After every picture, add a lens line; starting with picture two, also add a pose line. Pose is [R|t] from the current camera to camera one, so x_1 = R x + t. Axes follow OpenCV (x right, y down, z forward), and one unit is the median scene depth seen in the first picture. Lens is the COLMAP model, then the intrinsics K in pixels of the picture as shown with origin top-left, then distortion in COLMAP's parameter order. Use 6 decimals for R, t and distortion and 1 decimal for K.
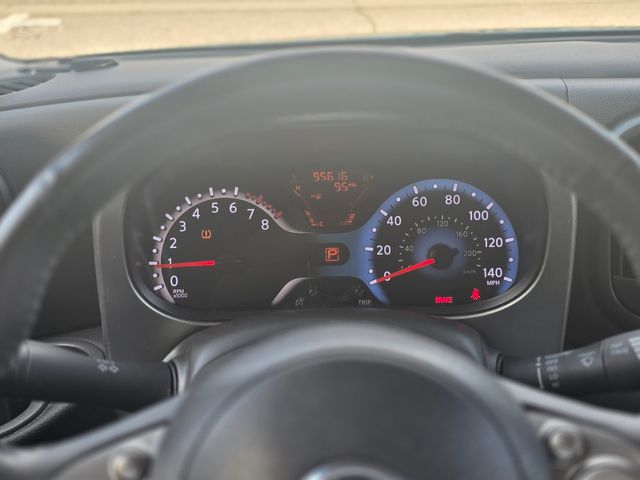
lens RADIAL K [[854.9, 0, 305.1], [0, 854.9, 232.2], [0, 0, 1]] dist [0.081709, -0.032322]
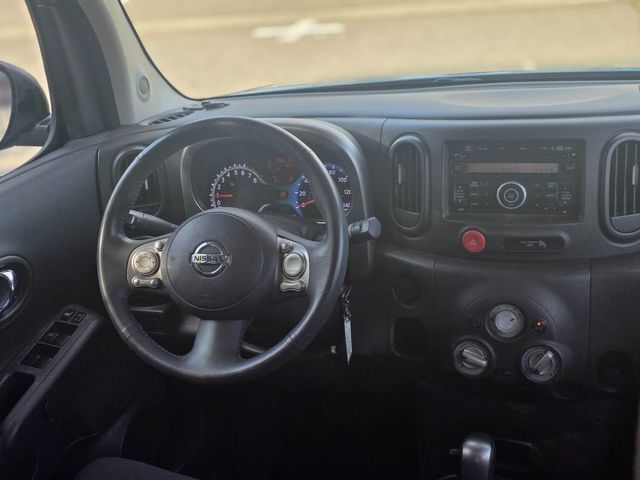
lens RADIAL K [[854.9, 0, 305.1], [0, 854.9, 232.2], [0, 0, 1]] dist [0.081709, -0.032322]
pose [[0.944973, 0.055385, -0.322426, 0.843752], [-0.053399, 0.998460, 0.015008, 0.089893], [0.322761, 0.003035, 0.946476, -1.167924]]
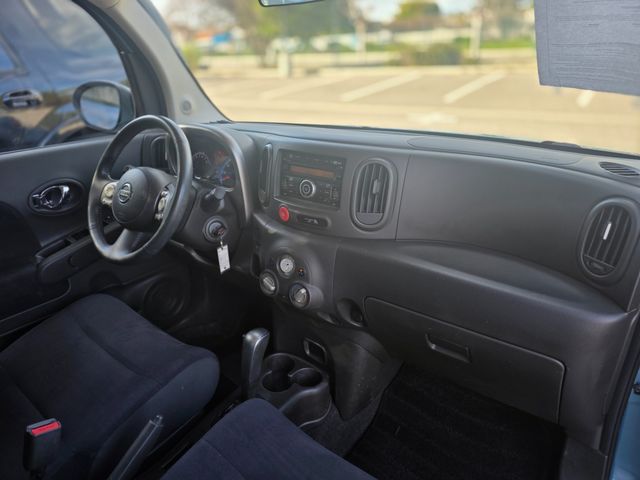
lens RADIAL K [[431.6, 0, 320.0], [0, 431.6, 240.0], [0, 0, 1]] dist [0.004609, -0.002024]
pose [[0.799395, 0.247610, -0.547410, 1.606207], [-0.230393, 0.967808, 0.101321, 0.018885], [0.554876, 0.045124, 0.830709, -0.393855]]
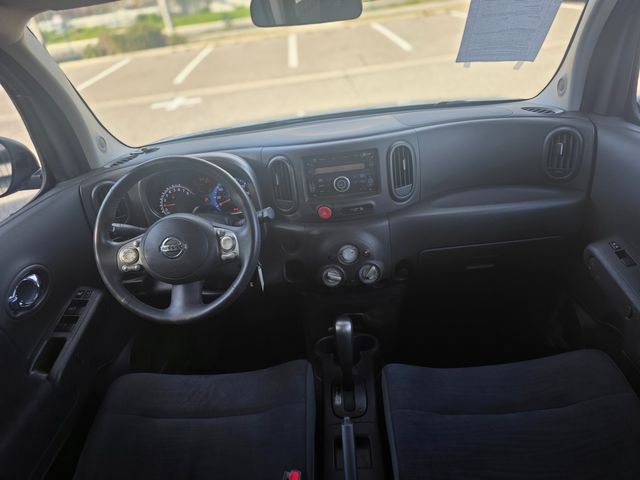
lens RADIAL K [[431.6, 0, 320.0], [0, 431.6, 240.0], [0, 0, 1]] dist [0.004609, -0.002024]
pose [[0.995599, -0.076045, -0.054773, 0.637062], [0.081474, 0.991143, 0.104870, 0.043903], [0.046313, -0.108871, 0.992976, -0.927537]]
